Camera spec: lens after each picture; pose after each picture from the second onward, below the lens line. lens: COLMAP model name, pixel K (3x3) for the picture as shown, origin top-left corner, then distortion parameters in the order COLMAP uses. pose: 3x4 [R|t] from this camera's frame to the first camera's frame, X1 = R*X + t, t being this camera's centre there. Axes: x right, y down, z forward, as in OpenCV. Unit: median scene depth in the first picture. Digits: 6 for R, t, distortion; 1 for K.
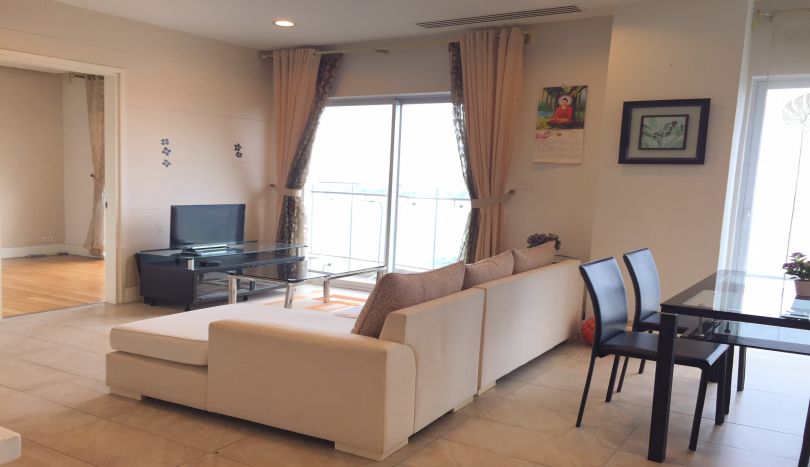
lens RADIAL K [[698.1, 0, 396.5], [0, 698.1, 263.7], [0, 0, 1]] dist [0.082503, -0.101850]
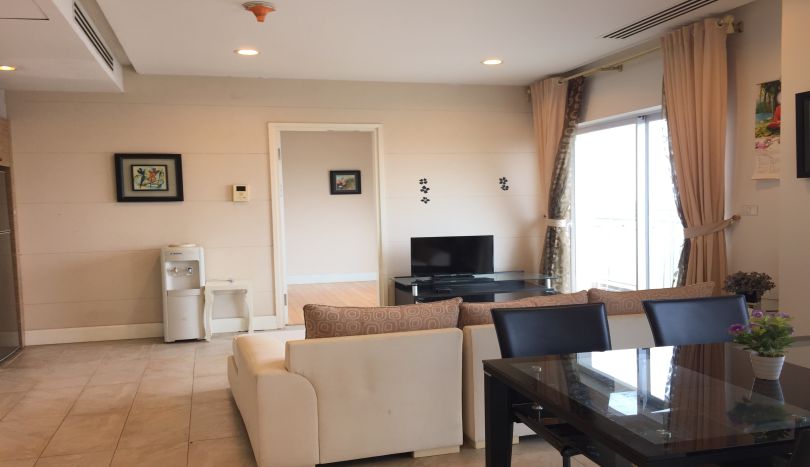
lens RADIAL K [[700.7, 0, 396.1], [0, 700.7, 246.2], [0, 0, 1]] dist [0.057155, -0.008222]
pose [[0.743955, 0.002880, -0.668223, 0.381308], [-0.046985, 0.997741, -0.048011, -0.012730], [0.666576, 0.067114, 0.742410, 0.138726]]
